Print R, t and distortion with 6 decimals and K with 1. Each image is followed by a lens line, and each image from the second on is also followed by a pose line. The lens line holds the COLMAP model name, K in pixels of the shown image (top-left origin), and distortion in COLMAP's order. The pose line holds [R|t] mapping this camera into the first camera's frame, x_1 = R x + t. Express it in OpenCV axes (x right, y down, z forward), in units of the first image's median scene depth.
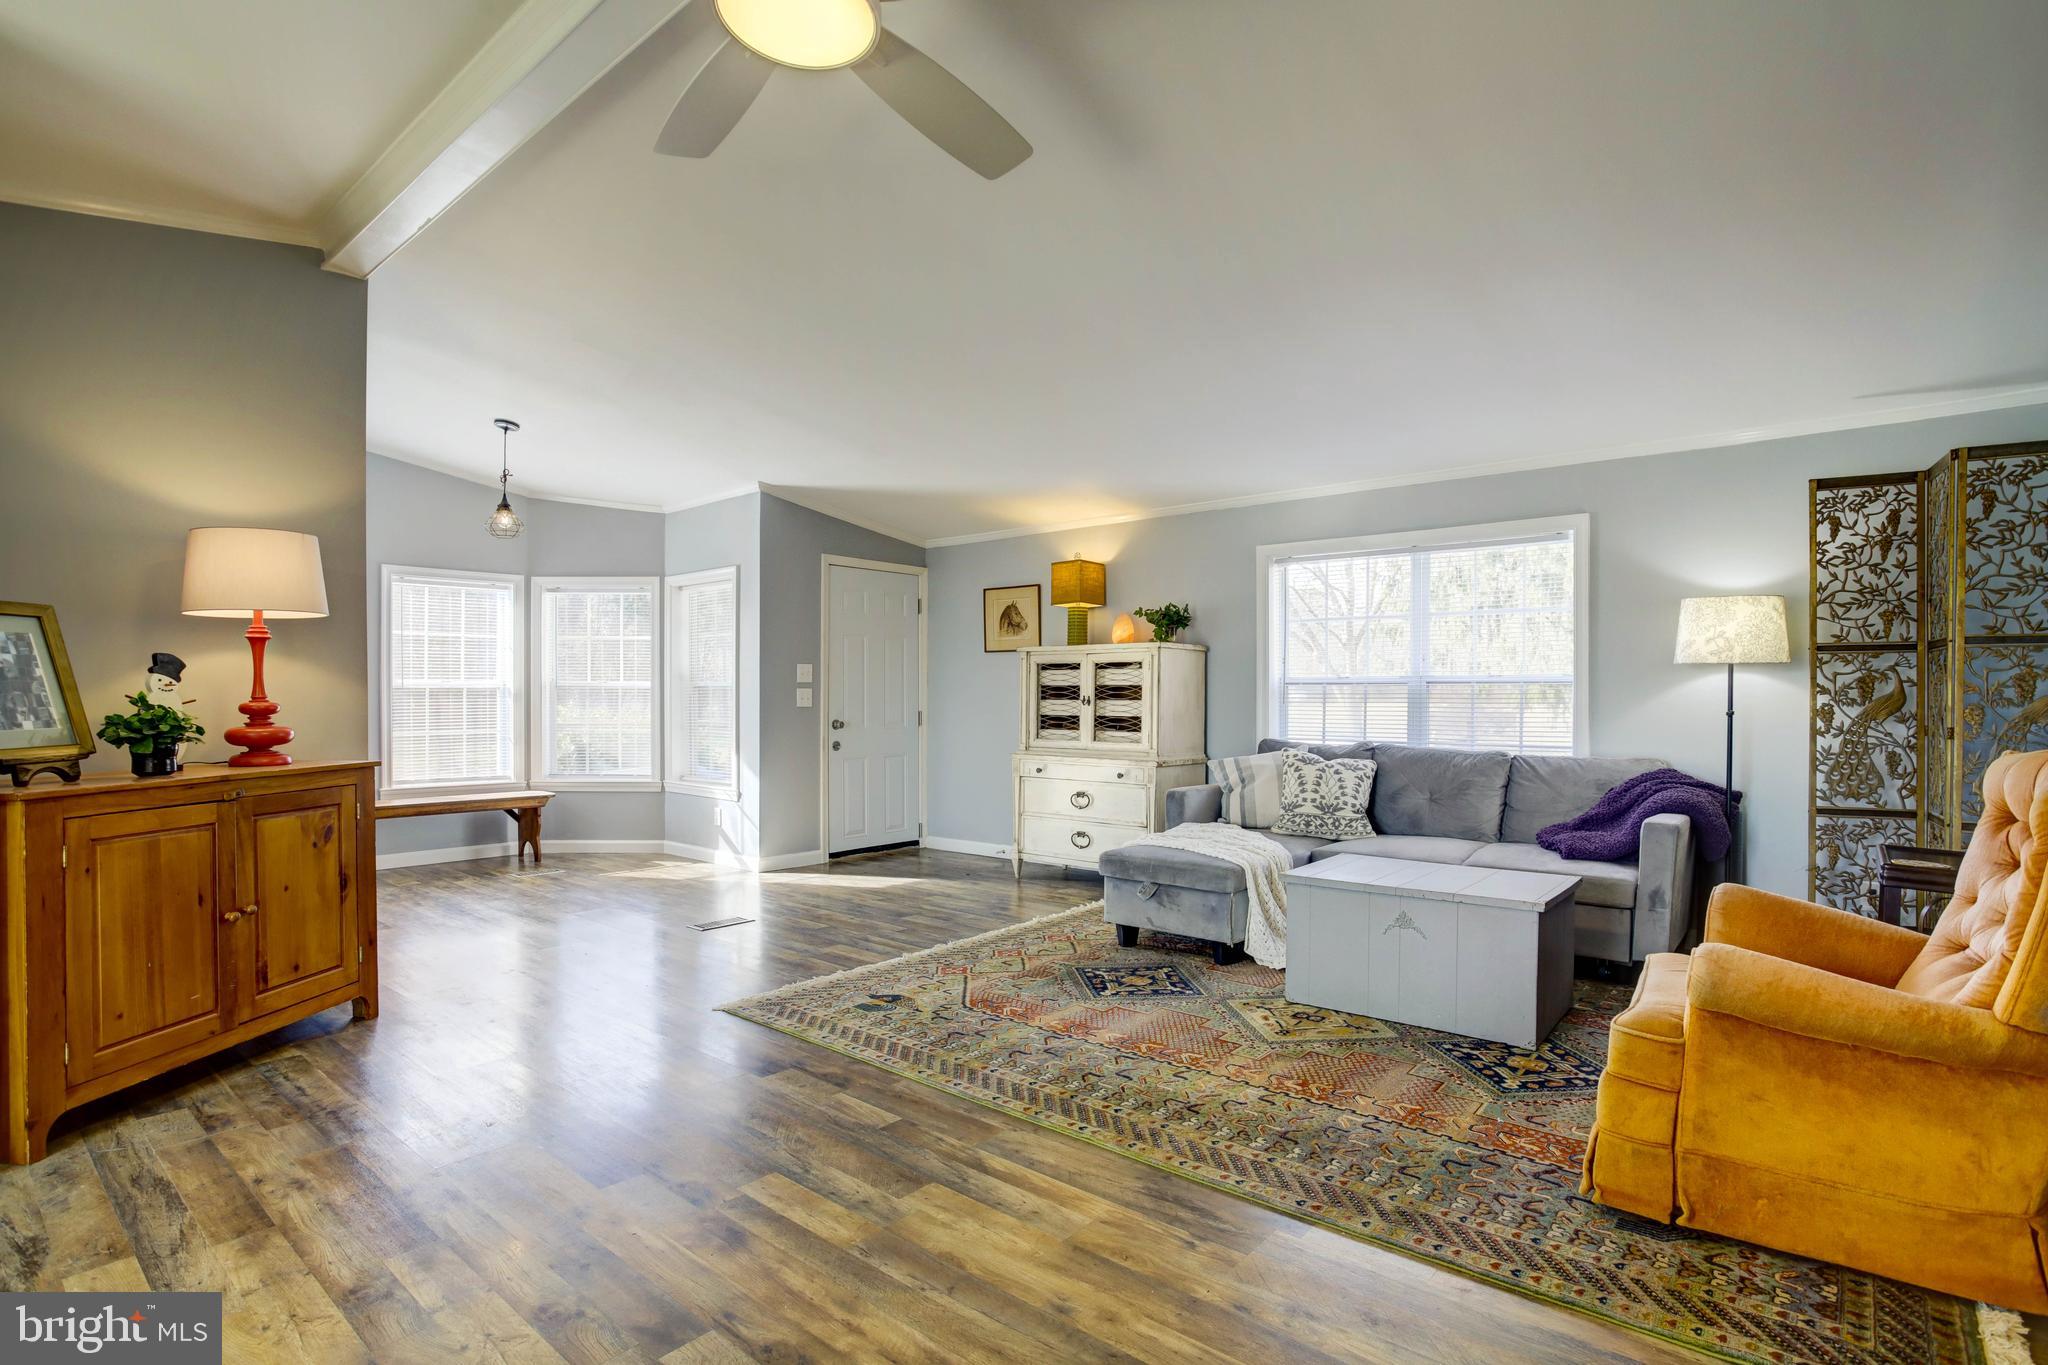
lens RADIAL K [[1004.9, 0, 1019.3], [0, 1004.9, 692.1], [0, 0, 1]] dist [-0.042077, 0.001806]
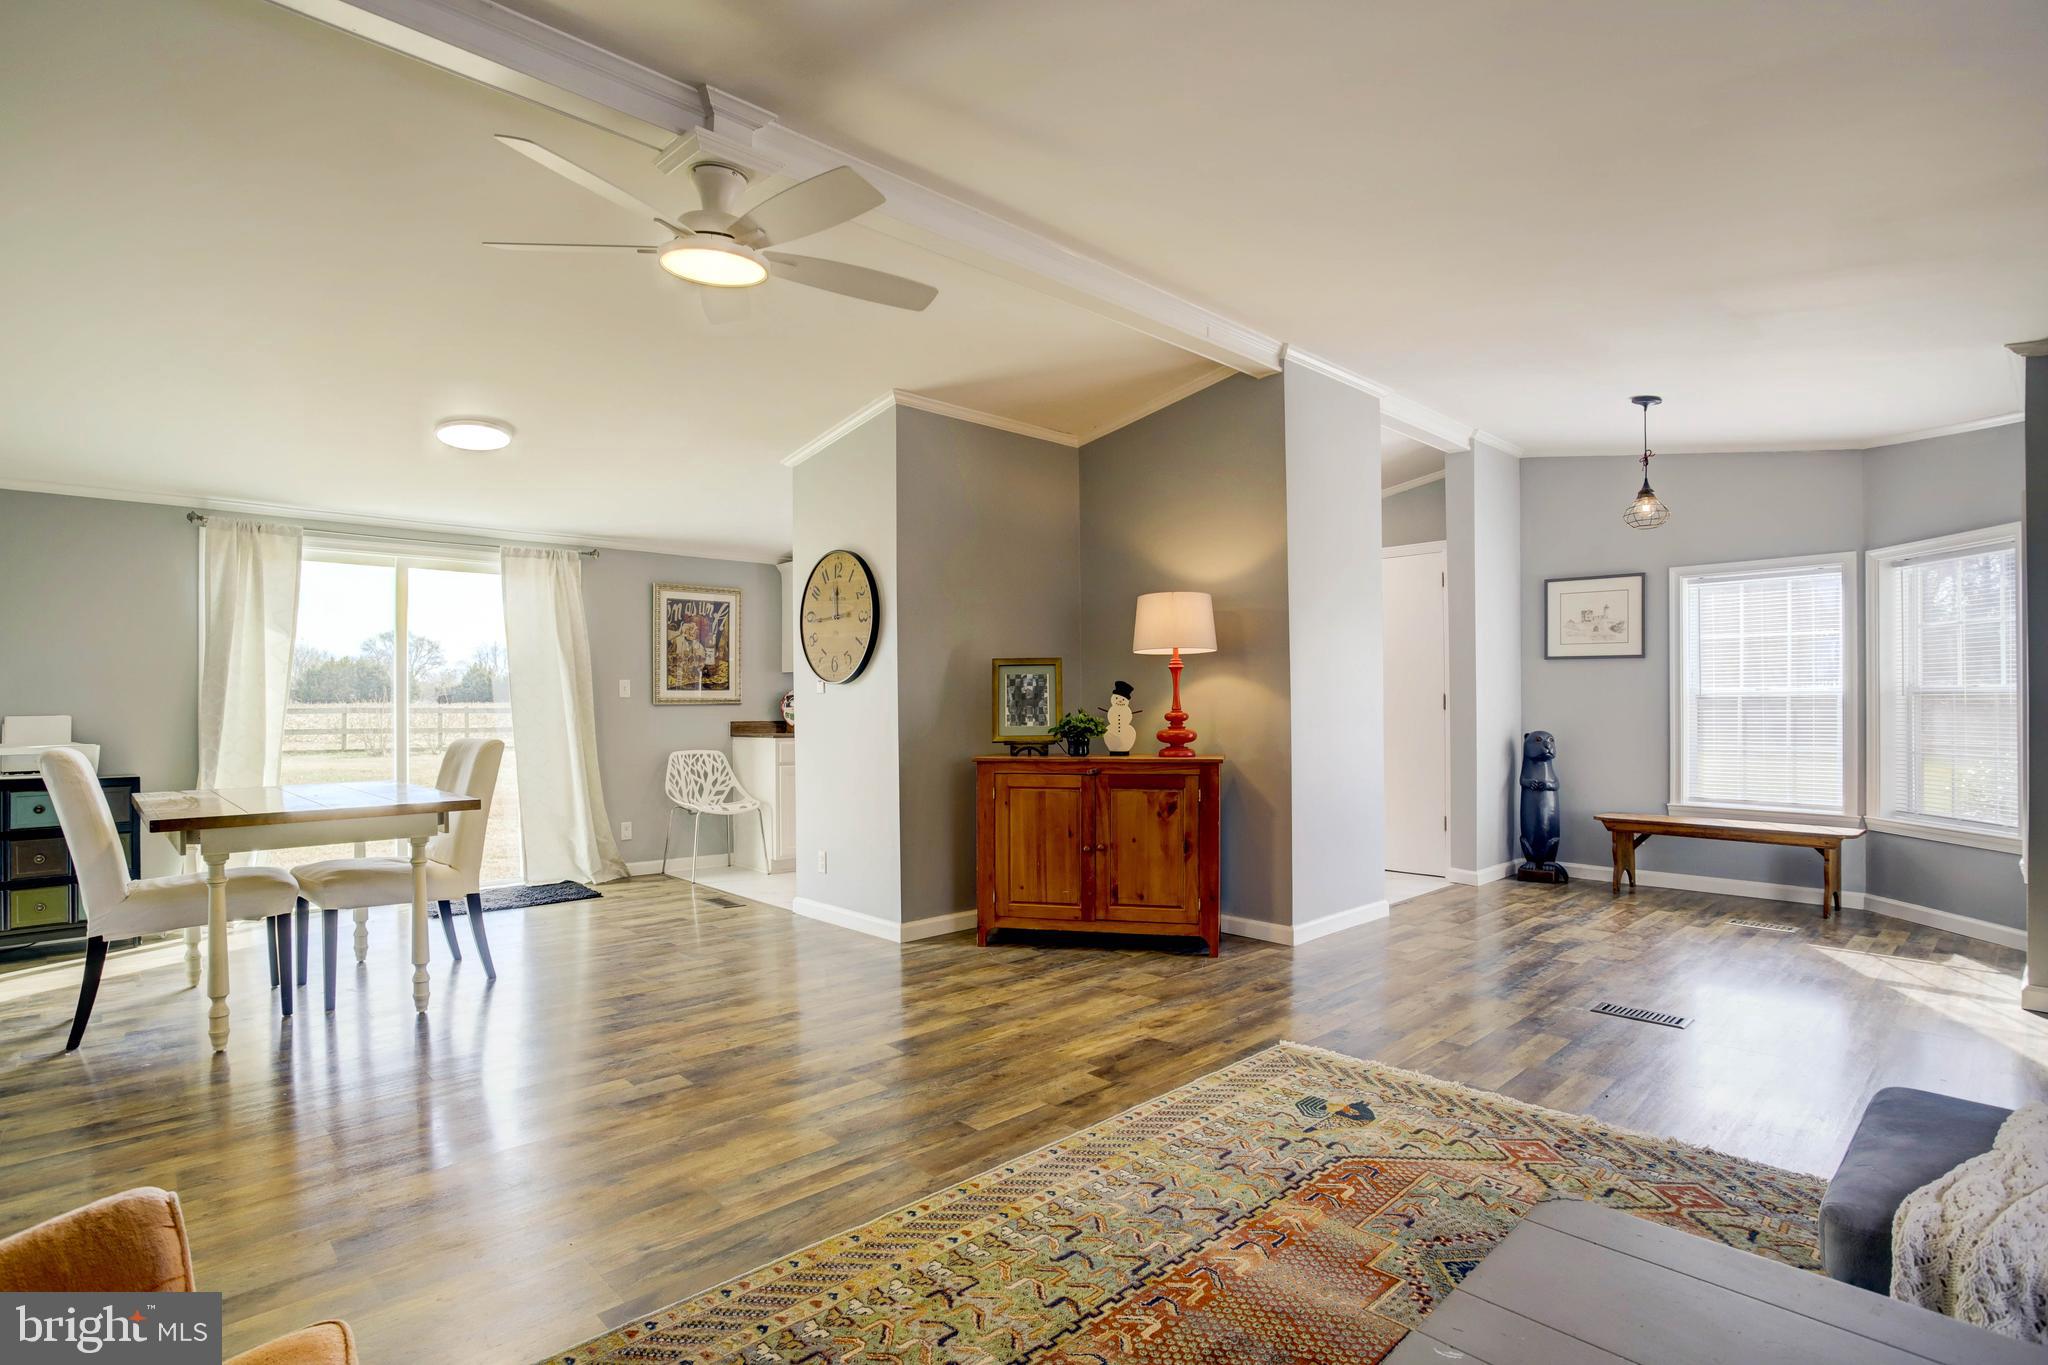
lens RADIAL K [[1004.9, 0, 1019.3], [0, 1004.9, 695.9], [0, 0, 1]] dist [-0.042077, 0.001806]
pose [[-0.106070, -0.008989, -0.994318, 0.753408], [0.006589, 0.999931, -0.009742, -0.001094], [0.994337, -0.007585, -0.106004, 0.979905]]
